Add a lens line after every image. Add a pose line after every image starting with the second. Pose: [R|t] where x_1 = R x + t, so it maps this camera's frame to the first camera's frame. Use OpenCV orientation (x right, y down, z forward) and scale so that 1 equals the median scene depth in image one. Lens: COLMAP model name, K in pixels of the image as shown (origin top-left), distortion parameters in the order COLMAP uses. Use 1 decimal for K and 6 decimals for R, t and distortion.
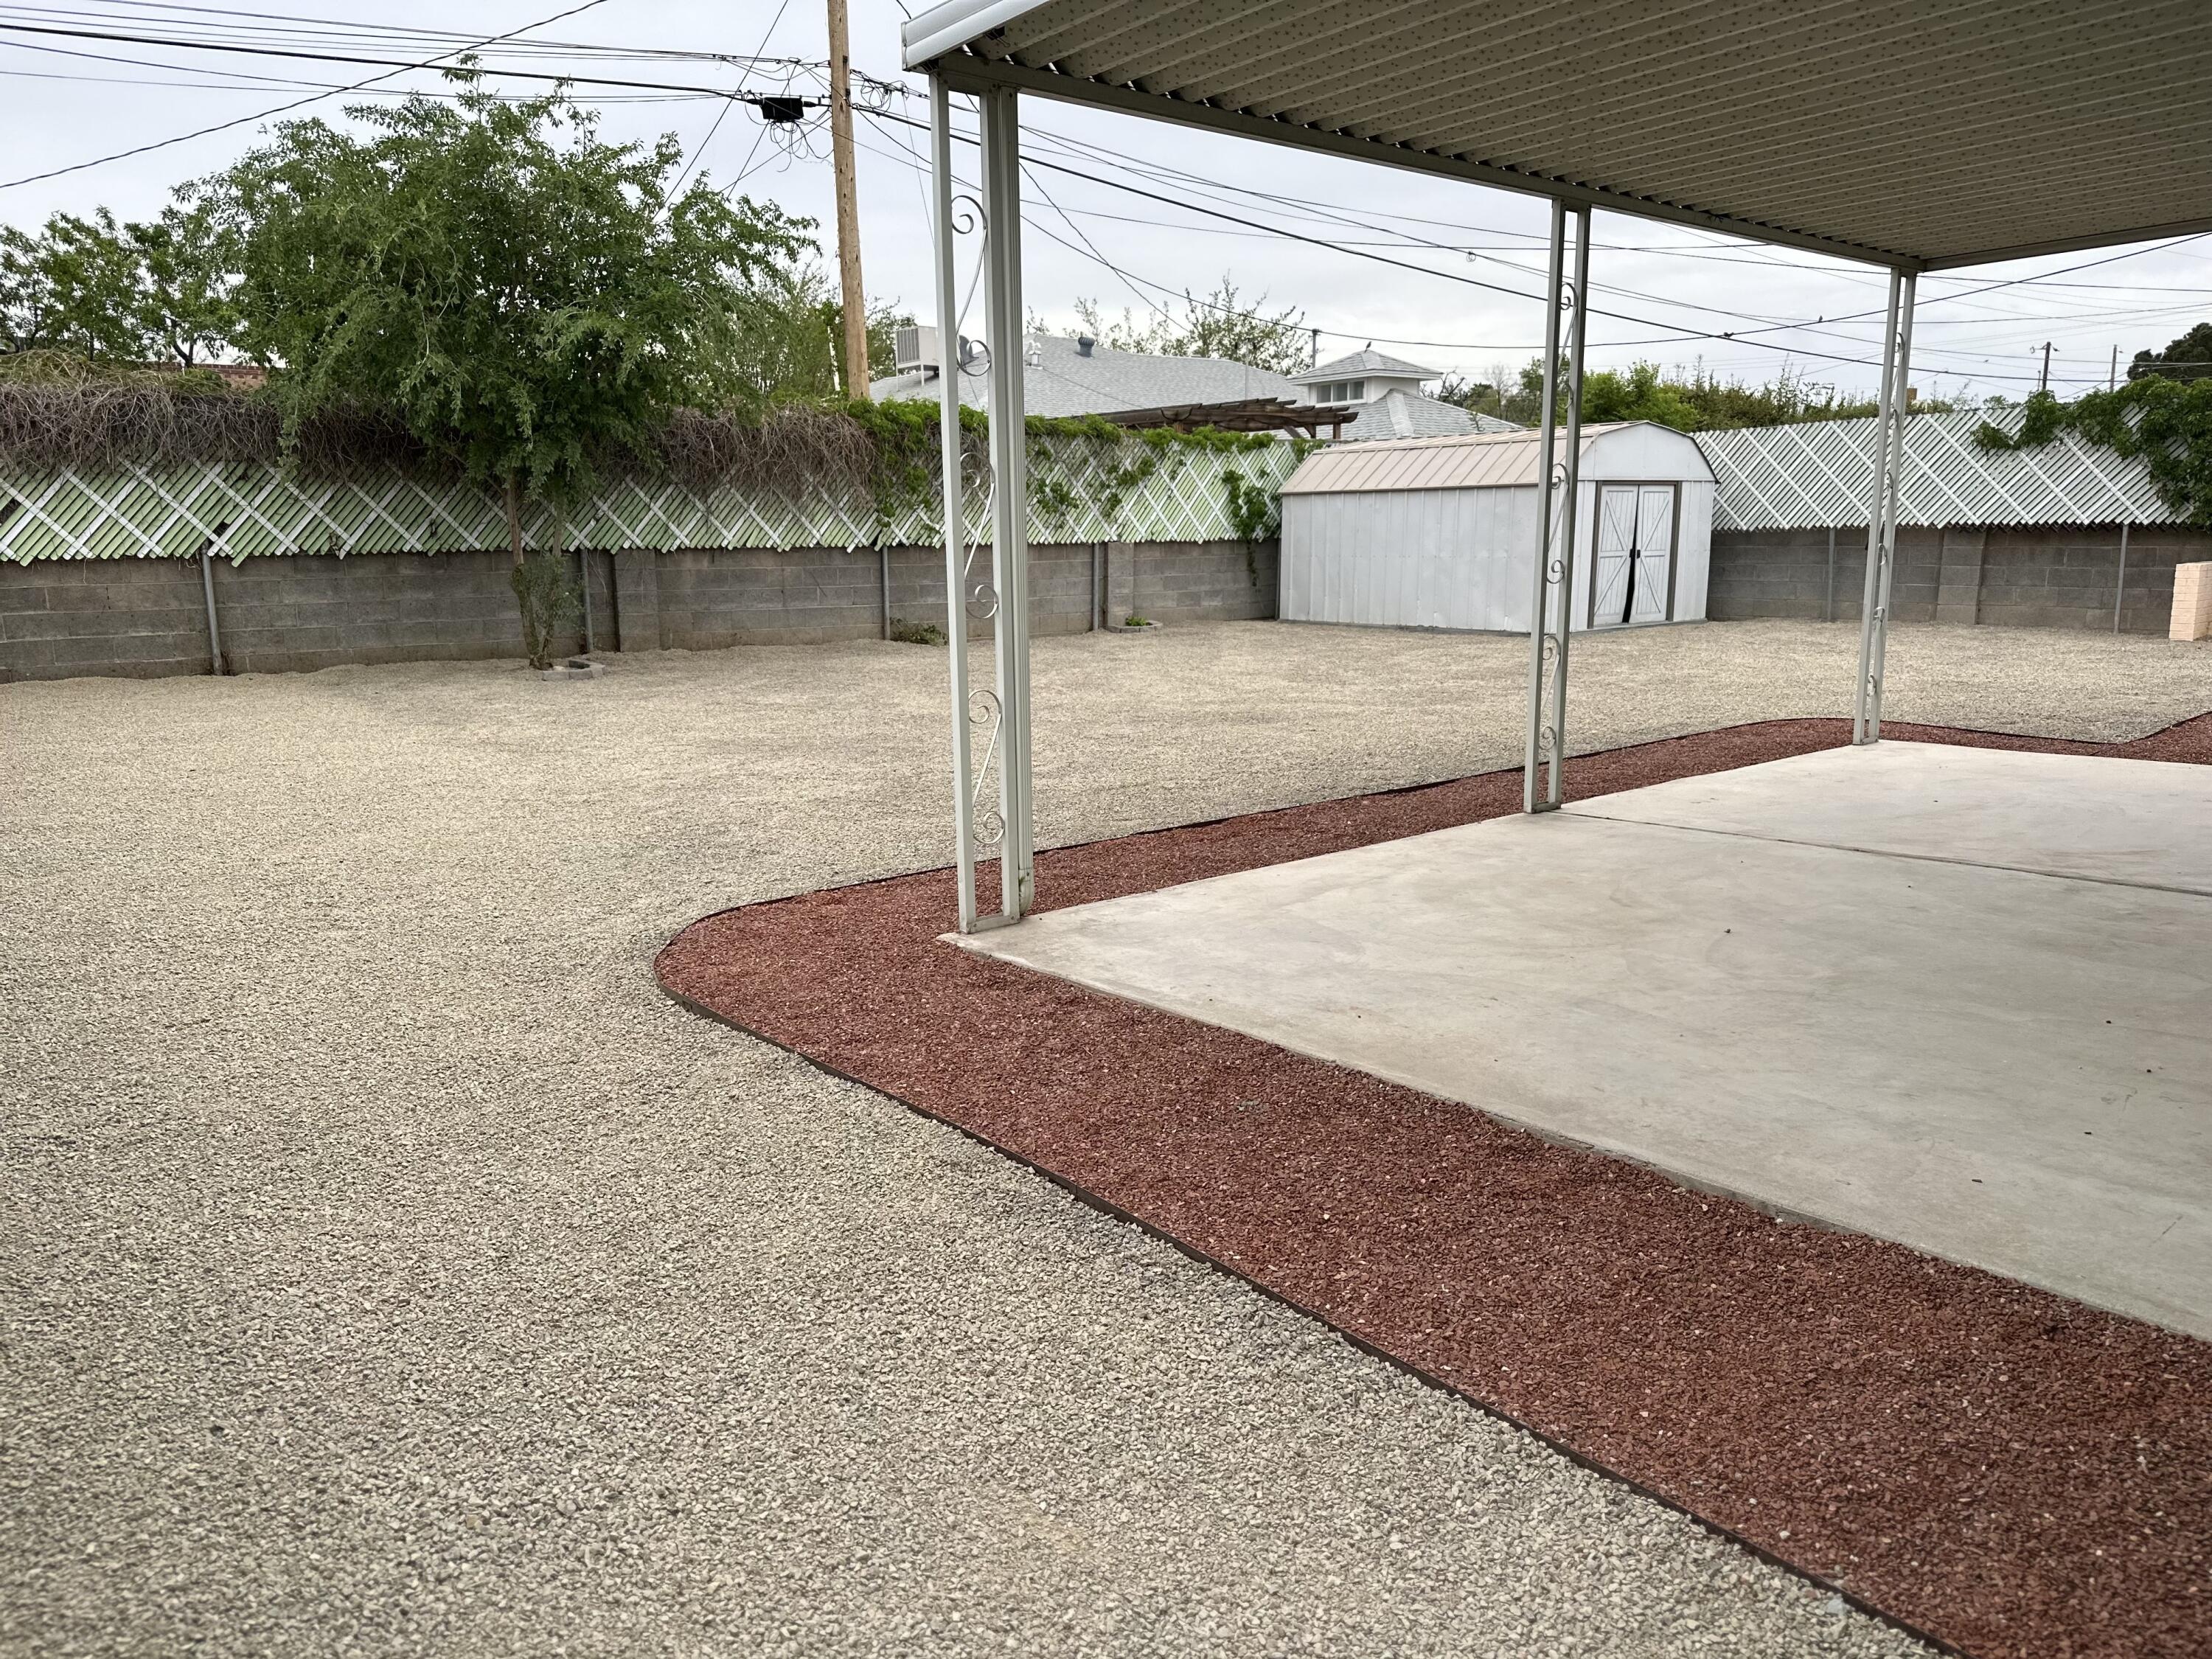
lens RADIAL K [[1534.1, 0, 1099.8], [0, 1534.1, 838.9], [0, 0, 1]] dist [0.082274, -0.103673]
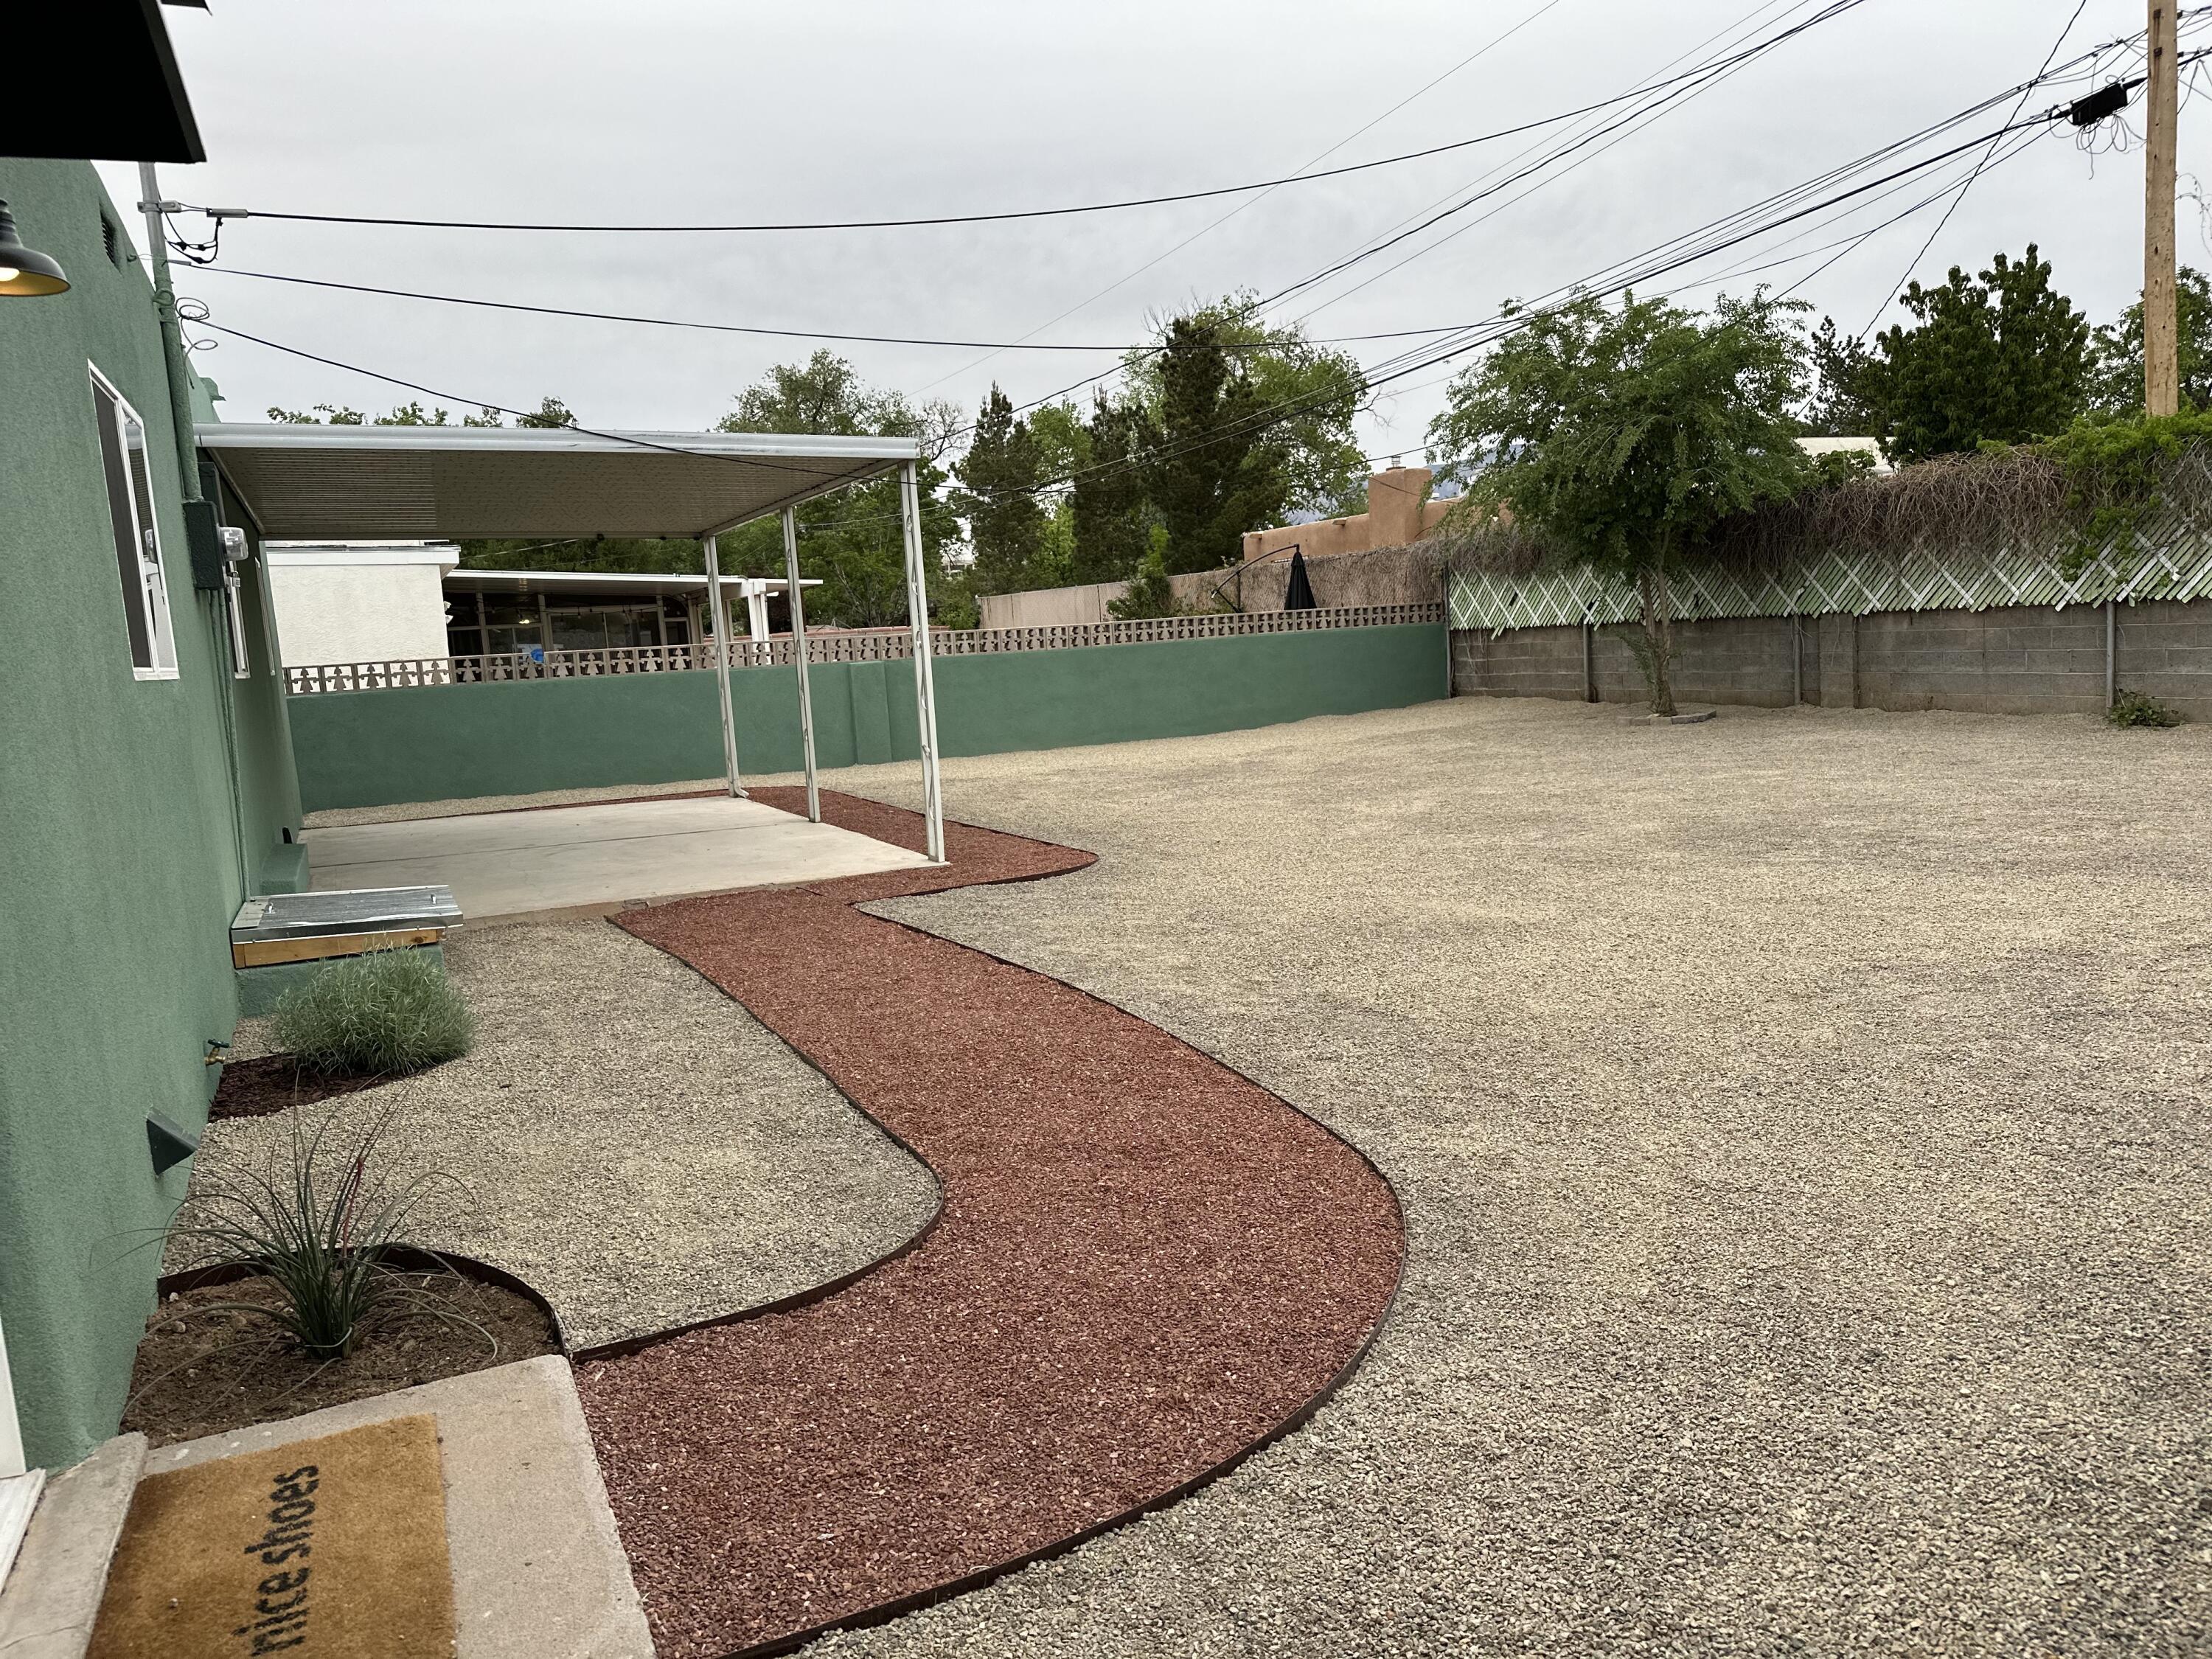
lens RADIAL K [[1534.1, 0, 1110.8], [0, 1534.1, 826.9], [0, 0, 1]] dist [0.082274, -0.103673]
pose [[-0.230620, 0.152160, -0.961073, 0.807583], [-0.128433, 0.974296, 0.185072, -0.164766], [0.964531, 0.166115, -0.205149, 0.705464]]
